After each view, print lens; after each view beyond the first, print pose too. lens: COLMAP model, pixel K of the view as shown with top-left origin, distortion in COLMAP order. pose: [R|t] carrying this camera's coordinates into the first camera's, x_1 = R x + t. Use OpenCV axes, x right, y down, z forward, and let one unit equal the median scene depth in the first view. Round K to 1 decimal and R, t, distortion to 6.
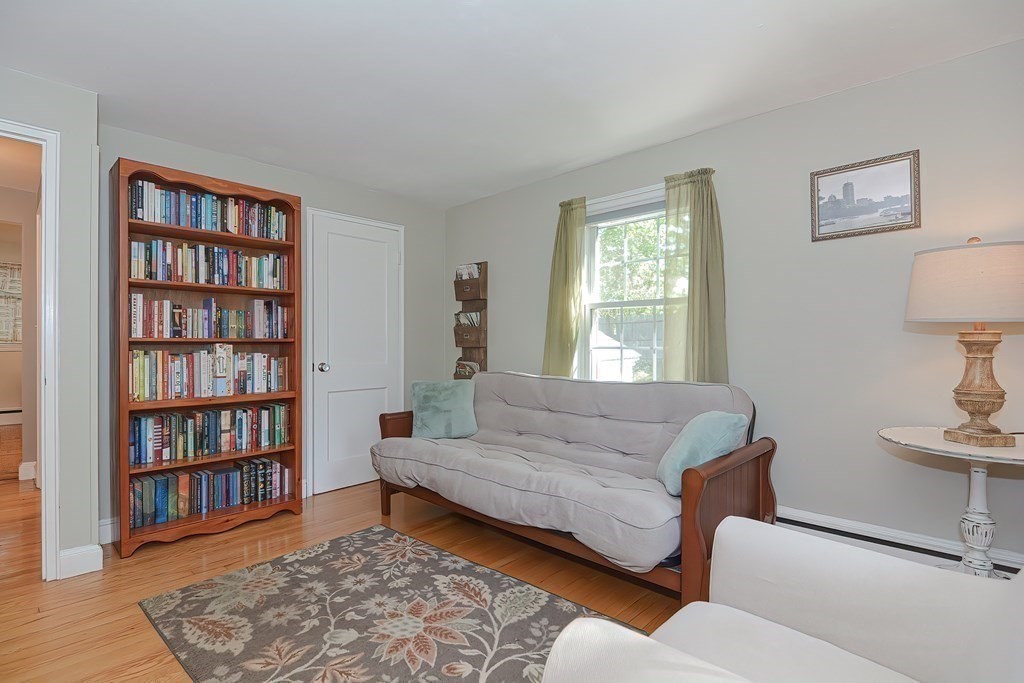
lens RADIAL K [[494.5, 0, 507.8], [0, 494.5, 341.7], [0, 0, 1]] dist [-0.002308, -0.001412]
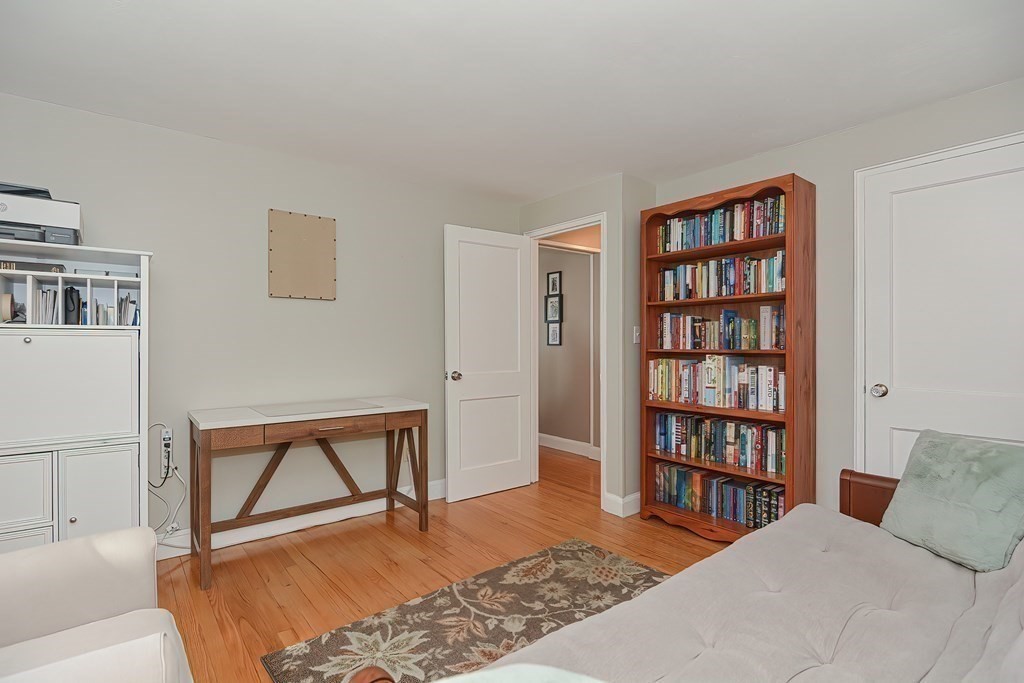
lens RADIAL K [[494.5, 0, 507.8], [0, 494.5, 341.7], [0, 0, 1]] dist [-0.002308, -0.001412]
pose [[-0.144962, -0.004512, -0.989427, 0.514264], [0.004213, 0.999978, -0.005177, -0.020560], [0.989428, -0.004919, -0.144940, 0.770018]]
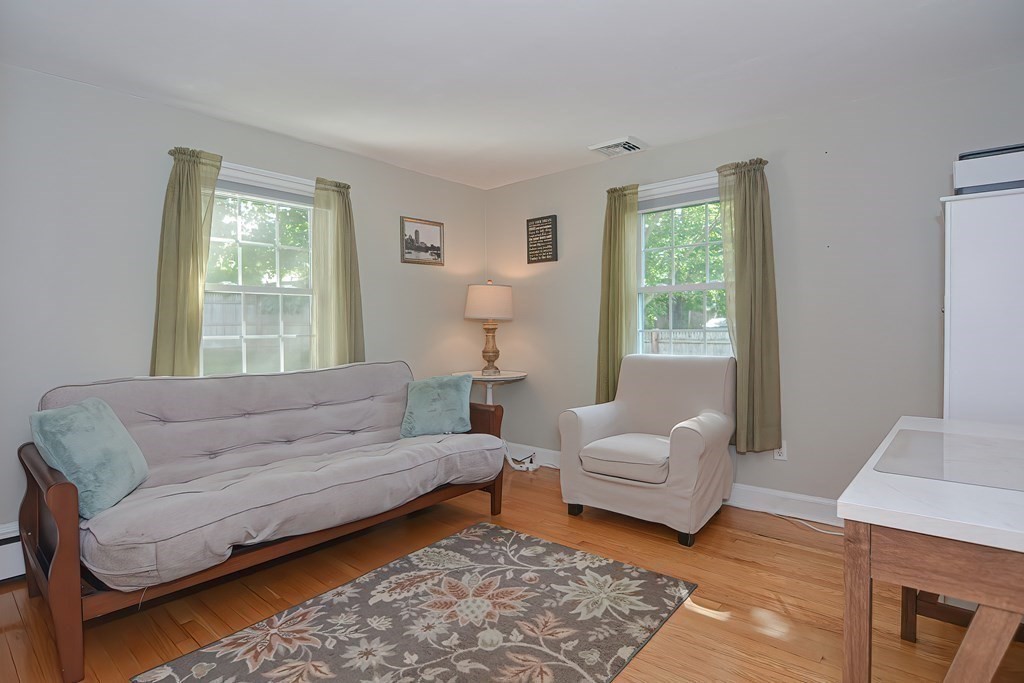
lens RADIAL K [[528.3, 0, 508.6], [0, 528.3, 324.4], [0, 0, 1]] dist [-0.001243, -0.000428]
pose [[-0.041253, -0.000596, 0.999149, -0.916352], [0.000788, 0.999999, 0.000629, -0.011907], [-0.999148, 0.000813, -0.041252, 0.674084]]
